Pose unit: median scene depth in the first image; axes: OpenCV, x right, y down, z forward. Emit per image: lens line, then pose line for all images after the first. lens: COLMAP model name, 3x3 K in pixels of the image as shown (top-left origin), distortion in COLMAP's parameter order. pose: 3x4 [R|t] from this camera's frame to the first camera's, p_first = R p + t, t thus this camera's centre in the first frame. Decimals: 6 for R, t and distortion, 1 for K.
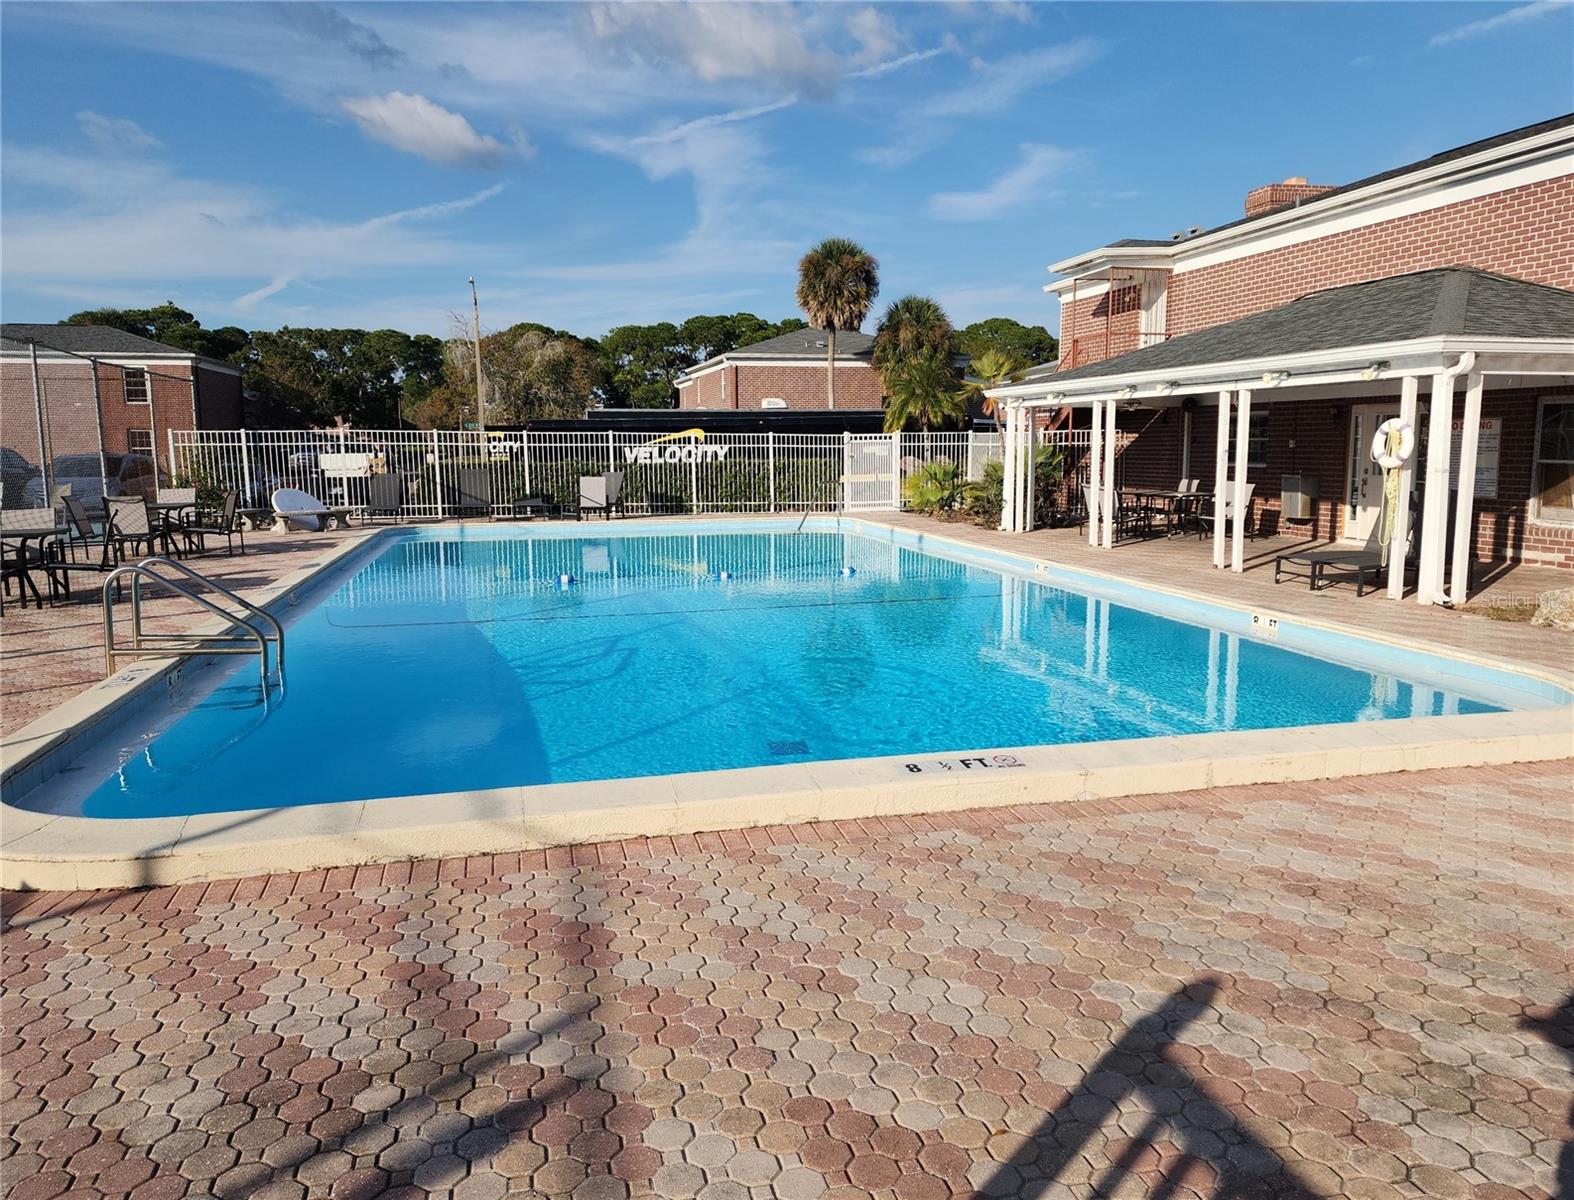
lens RADIAL K [[1118.7, 0, 787.1], [0, 1118.7, 599.0], [0, 0, 1]] dist [0.064142, -0.056335]
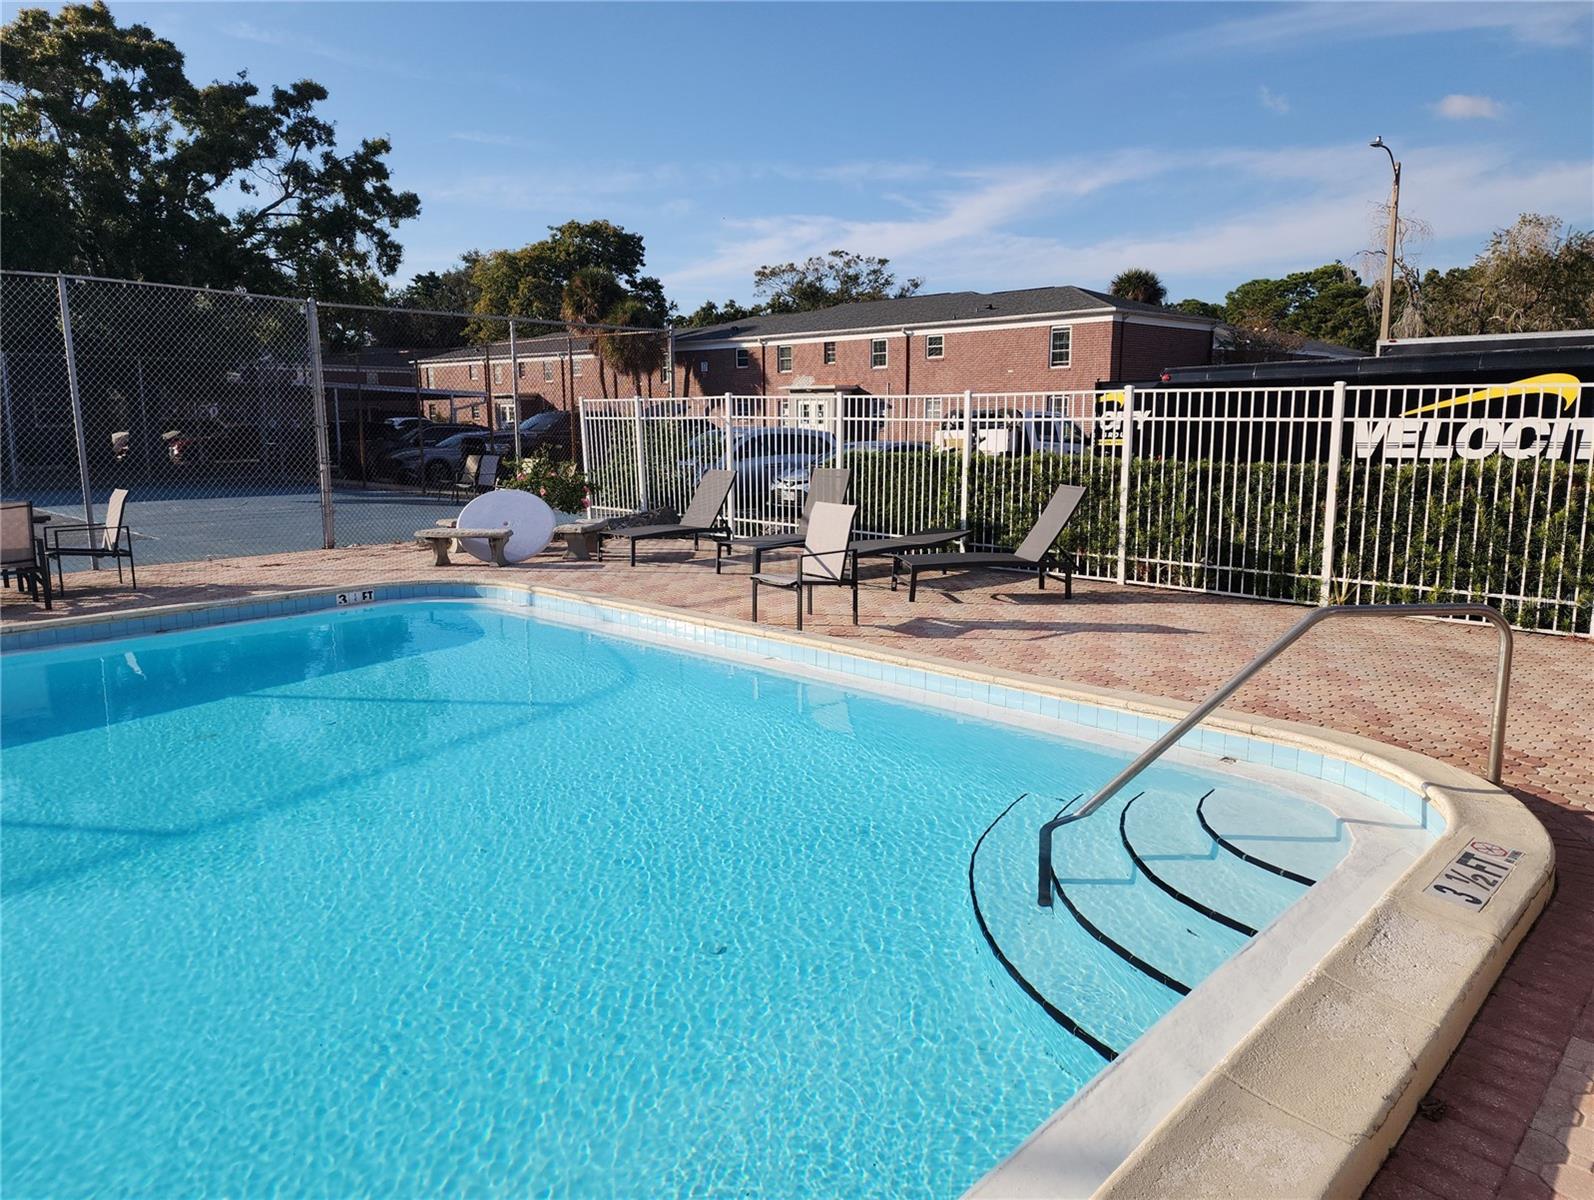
lens RADIAL K [[1099.1, 0, 785.0], [0, 1099.1, 596.6], [0, 0, 1]] dist [0.027091, -0.013457]
pose [[0.525785, 0.140645, -0.838909, 0.110248], [-0.115167, 0.988925, 0.093614, -0.081534], [0.842785, 0.047394, 0.536160, 0.576869]]
